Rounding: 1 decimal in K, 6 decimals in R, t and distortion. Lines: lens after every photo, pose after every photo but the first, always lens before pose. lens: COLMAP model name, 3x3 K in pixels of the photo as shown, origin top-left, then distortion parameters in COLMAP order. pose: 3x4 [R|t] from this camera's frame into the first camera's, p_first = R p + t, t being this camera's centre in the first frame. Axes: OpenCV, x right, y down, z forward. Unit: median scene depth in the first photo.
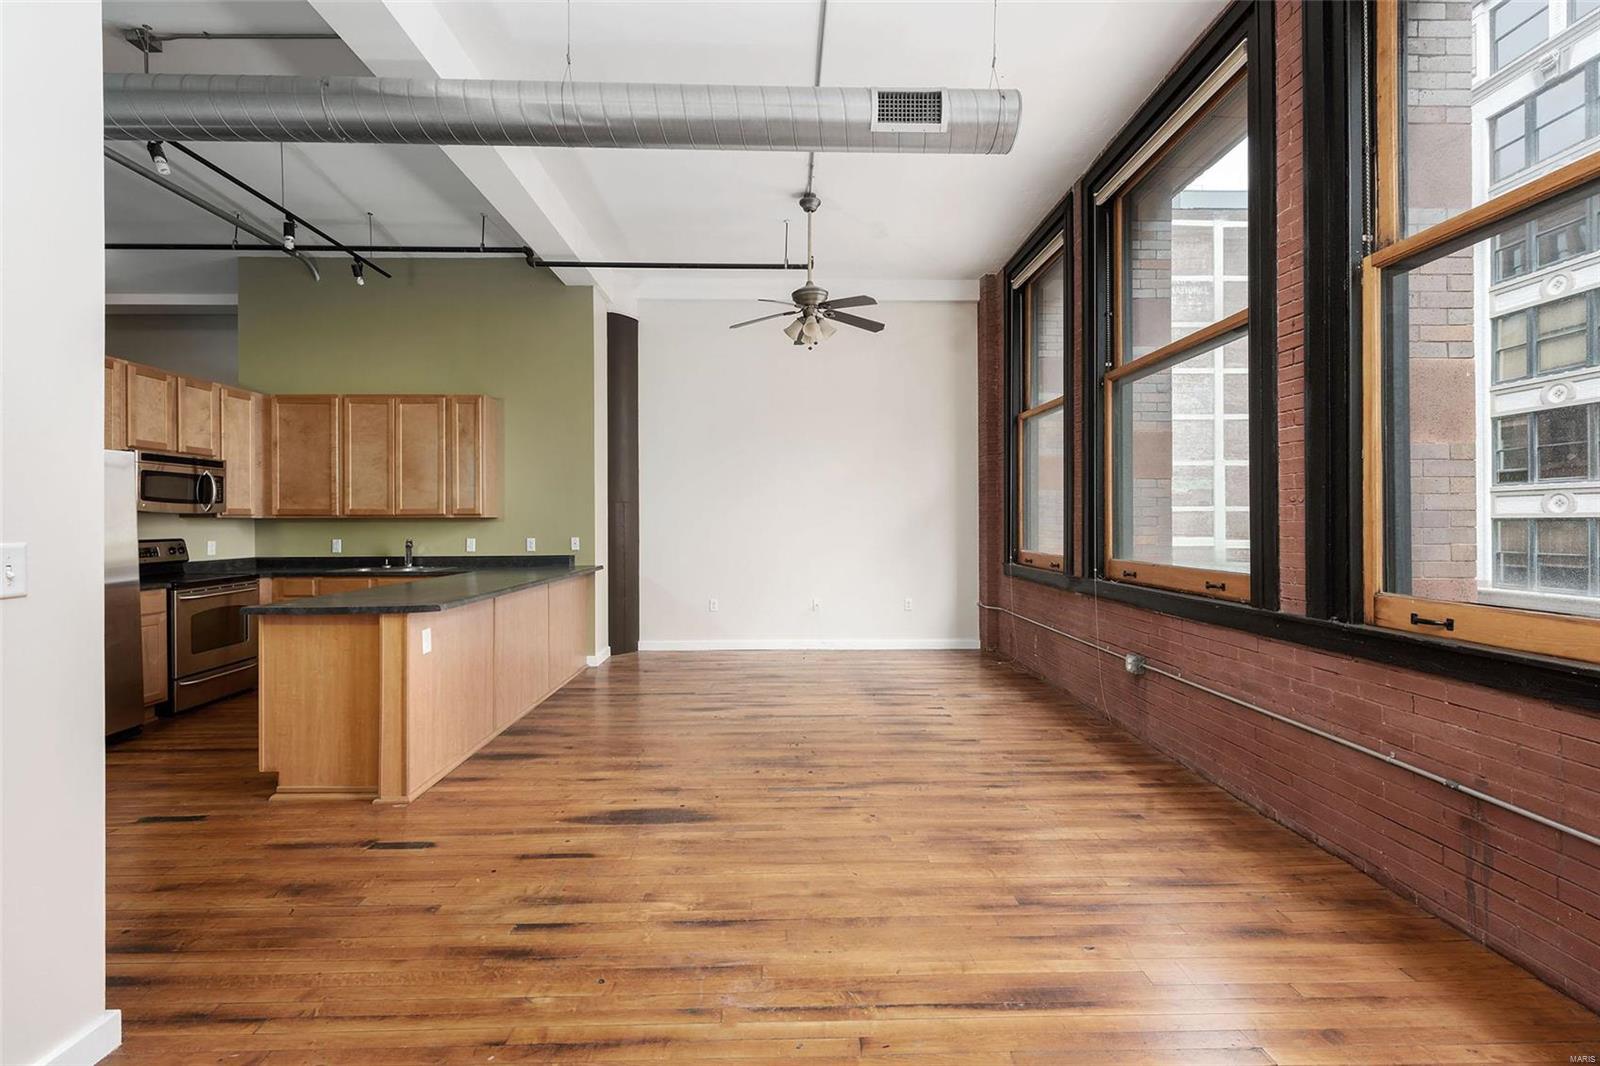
lens RADIAL K [[697.3, 0, 798.3], [0, 697.3, 525.9], [0, 0, 1]] dist [-0.001118, -0.000425]
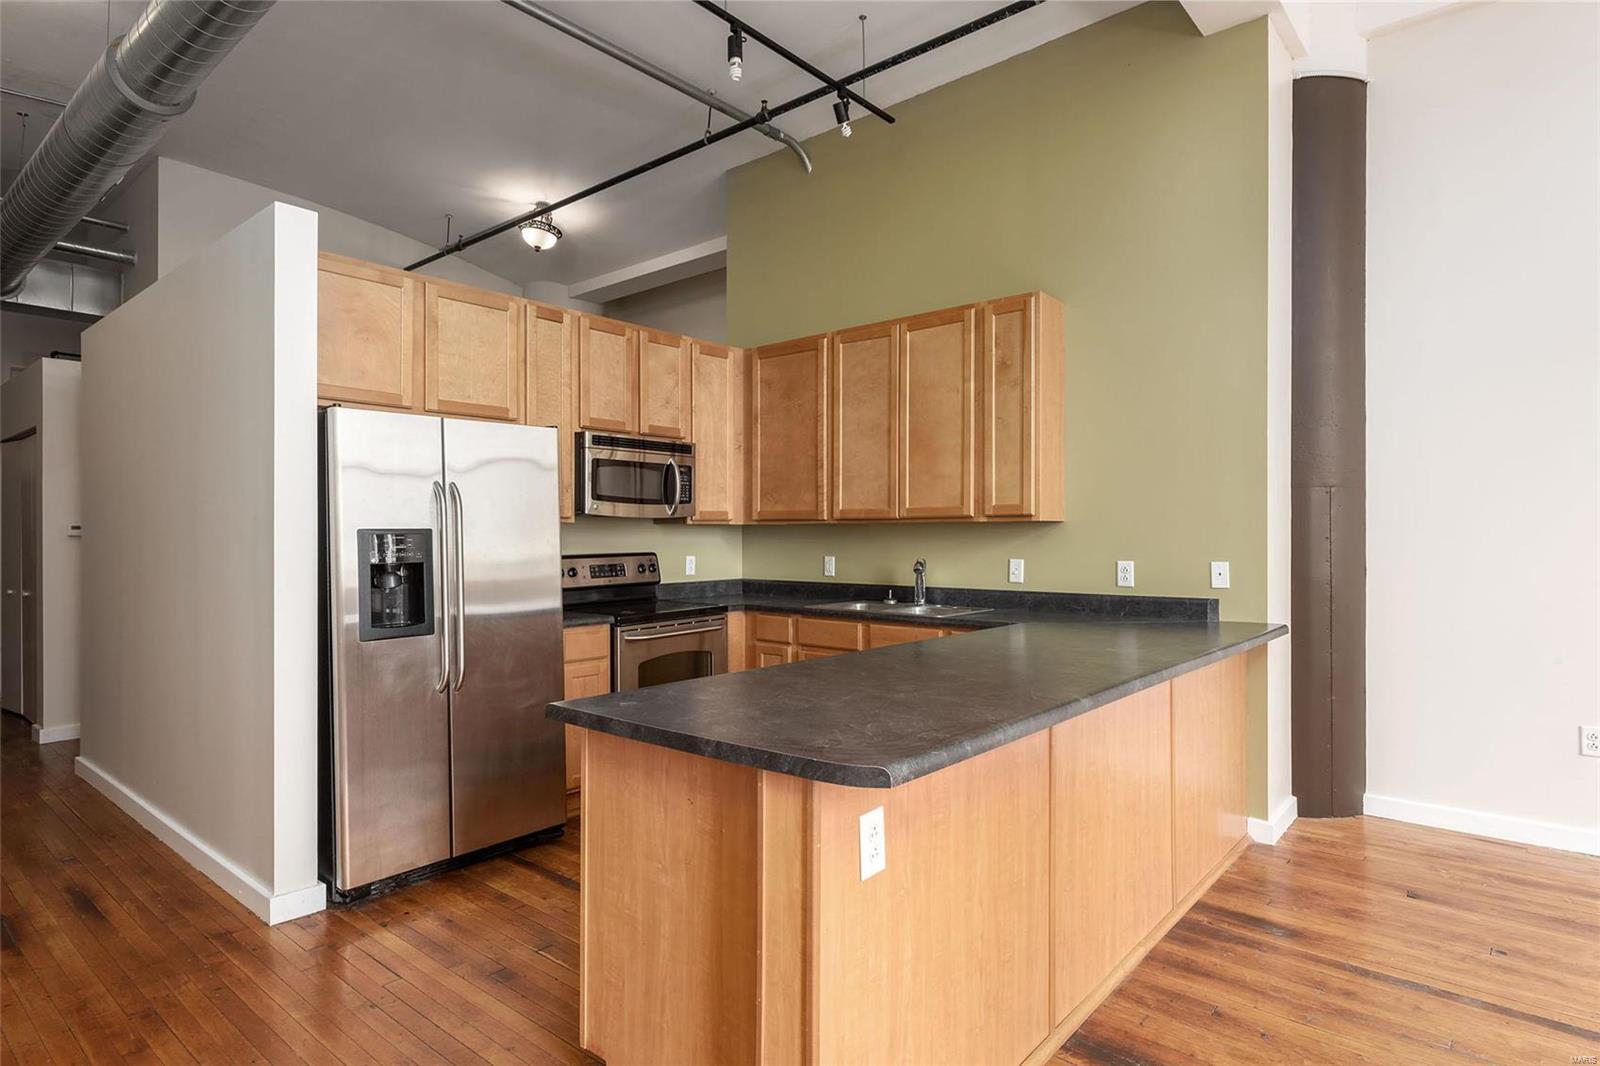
lens RADIAL K [[866.8, 0, 790.9], [0, 866.8, 537.5], [0, 0, 1]] dist [0.021423, 0.000477]
pose [[0.754784, 0.003947, -0.655961, -0.159229], [-0.003544, 0.999992, 0.001939, 0.000055], [0.655963, 0.000861, 0.754792, 0.378106]]
